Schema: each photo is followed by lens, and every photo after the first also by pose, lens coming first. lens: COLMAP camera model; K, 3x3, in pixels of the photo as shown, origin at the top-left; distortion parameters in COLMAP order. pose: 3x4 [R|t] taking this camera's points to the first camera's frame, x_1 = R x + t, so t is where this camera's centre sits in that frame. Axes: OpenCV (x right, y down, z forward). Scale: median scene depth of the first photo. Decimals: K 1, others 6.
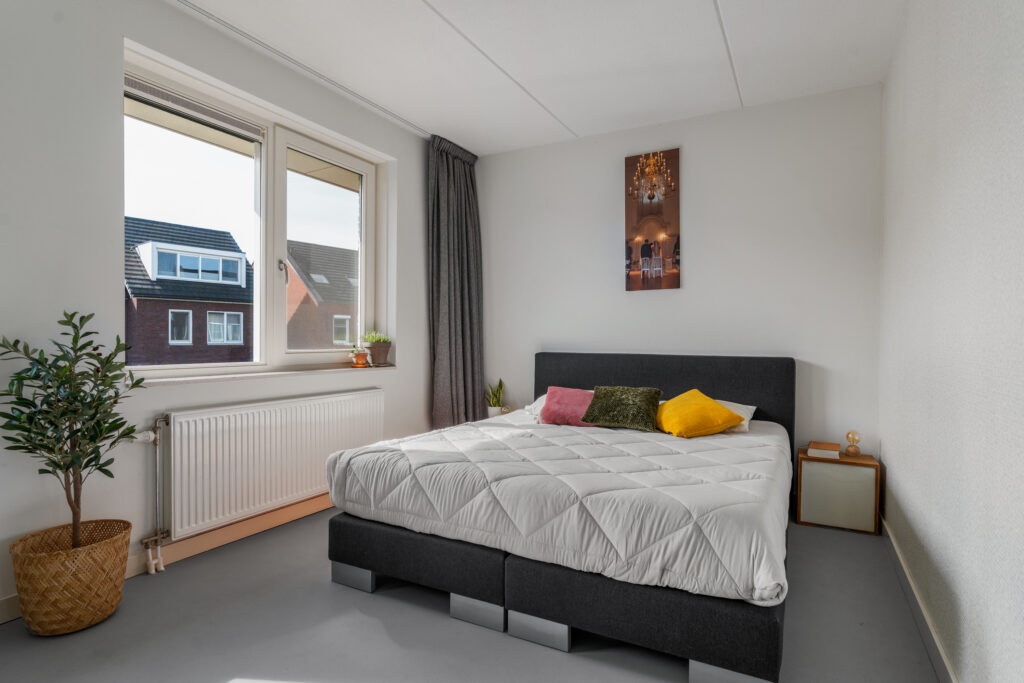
lens RADIAL K [[516.7, 0, 514.5], [0, 516.7, 346.5], [0, 0, 1]] dist [0.000403, 0.001412]
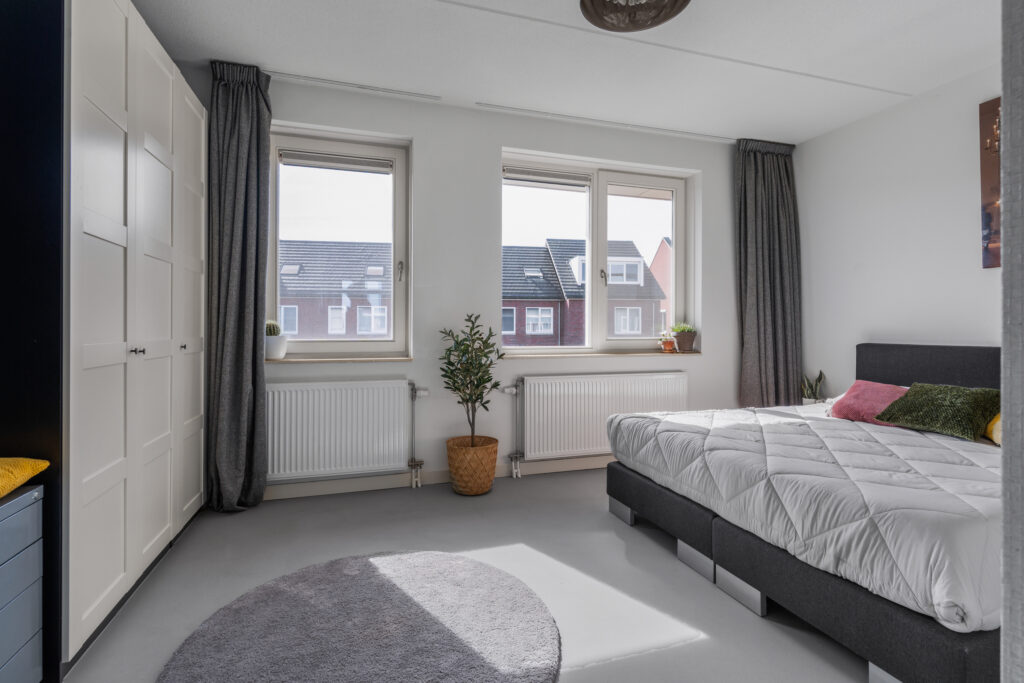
lens RADIAL K [[491.3, 0, 511.7], [0, 491.3, 326.5], [0, 0, 1]] dist [0.000524, -0.000184]
pose [[0.716207, -0.006261, -0.697859, 0.342839], [-0.008393, 0.999810, -0.017584, 0.003439], [0.697837, 0.018451, 0.716019, -0.087250]]
